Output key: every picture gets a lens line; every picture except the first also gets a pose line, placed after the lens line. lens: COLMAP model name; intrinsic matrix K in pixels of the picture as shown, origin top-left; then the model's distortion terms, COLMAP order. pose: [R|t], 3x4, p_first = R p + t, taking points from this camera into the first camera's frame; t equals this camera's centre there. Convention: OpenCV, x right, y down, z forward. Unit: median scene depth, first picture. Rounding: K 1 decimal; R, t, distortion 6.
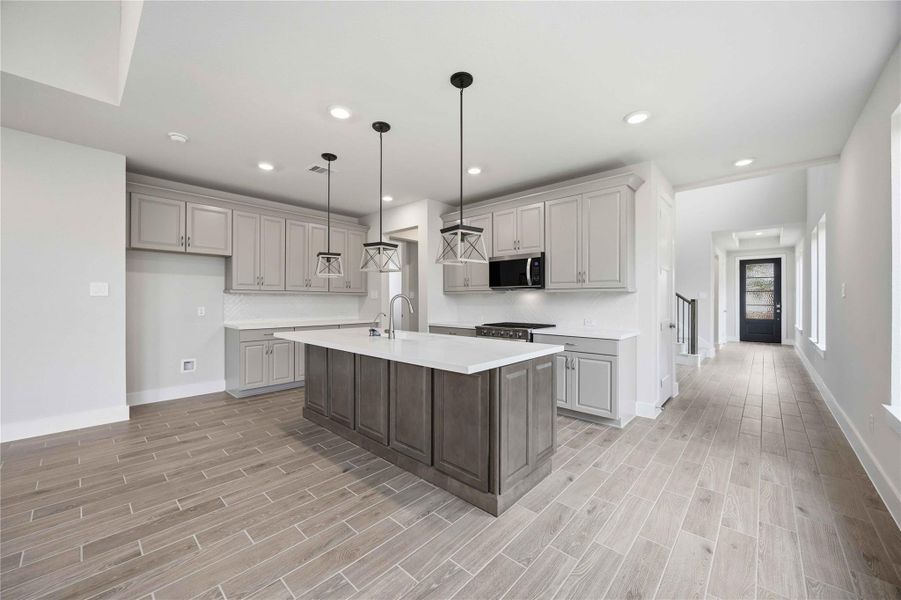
lens RADIAL K [[345.5, 0, 449.2], [0, 345.5, 300.8], [0, 0, 1]] dist [-0.002049, -0.000023]
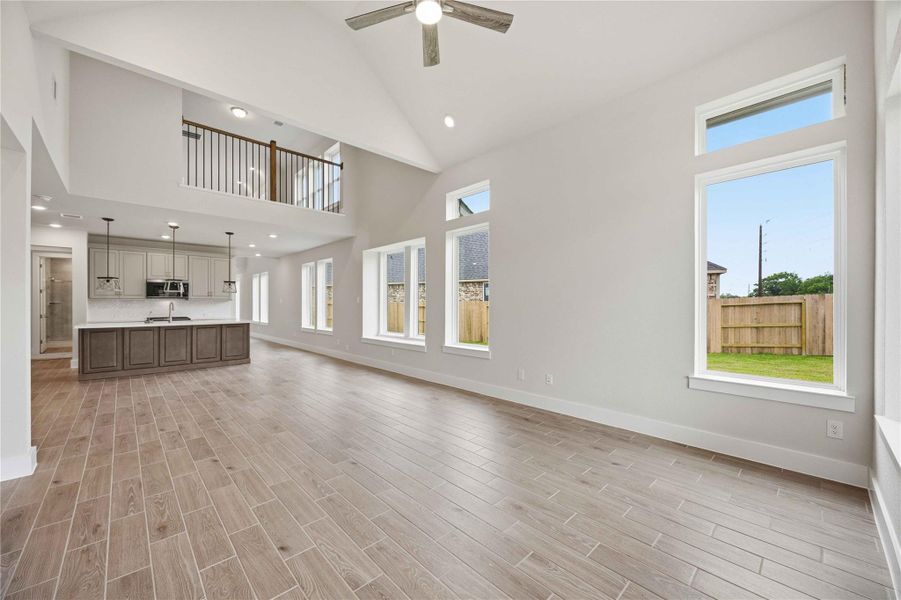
lens RADIAL K [[345.3, 0, 447.9], [0, 345.3, 304.1], [0, 0, 1]] dist [-0.001917, -0.000112]
pose [[0.079420, -0.001940, 0.996839, -1.278195], [0.005167, 0.999985, 0.001535, 0.000867], [-0.996828, 0.005029, 0.079429, -0.526498]]
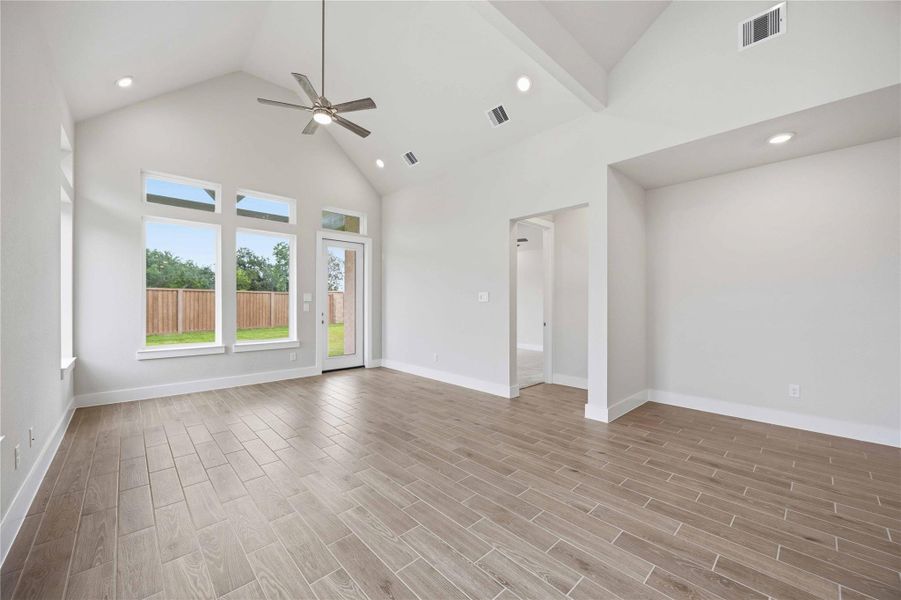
lens RADIAL K [[345.5, 0, 449.2], [0, 345.5, 300.8], [0, 0, 1]] dist [-0.002049, -0.000023]
pose [[-0.081611, -0.010633, -0.996608, -0.099189], [-0.006785, 0.999926, -0.010113, 0.002009], [0.996641, 0.005936, -0.081677, -0.132400]]
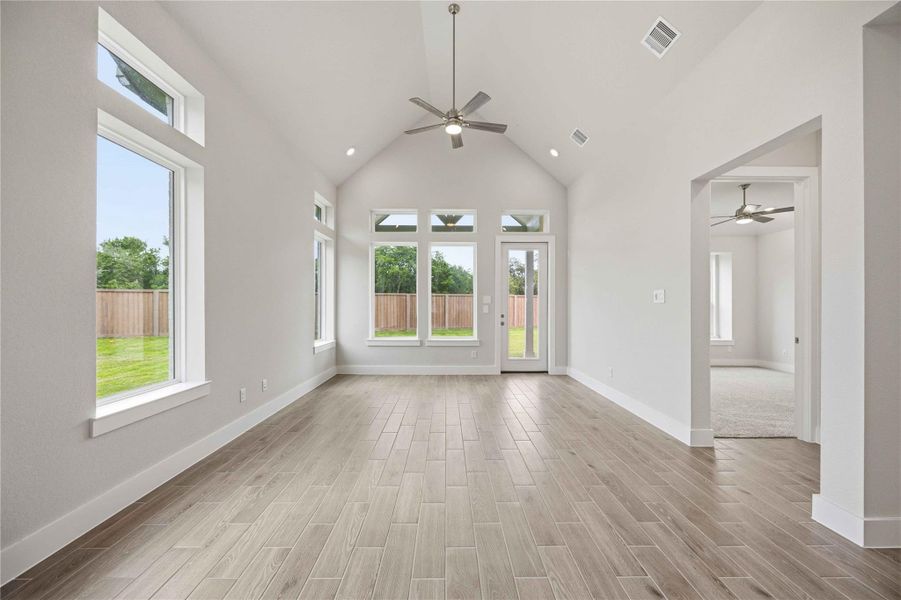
lens RADIAL K [[343.0, 0, 450.7], [0, 343.0, 302.2], [0, 0, 1]] dist [-0.002266, -0.000366]
pose [[-0.731645, -0.010188, -0.681609, -0.285908], [-0.007112, 0.999948, -0.007312, 0.000555], [0.681648, -0.000502, -0.731680, 0.097564]]
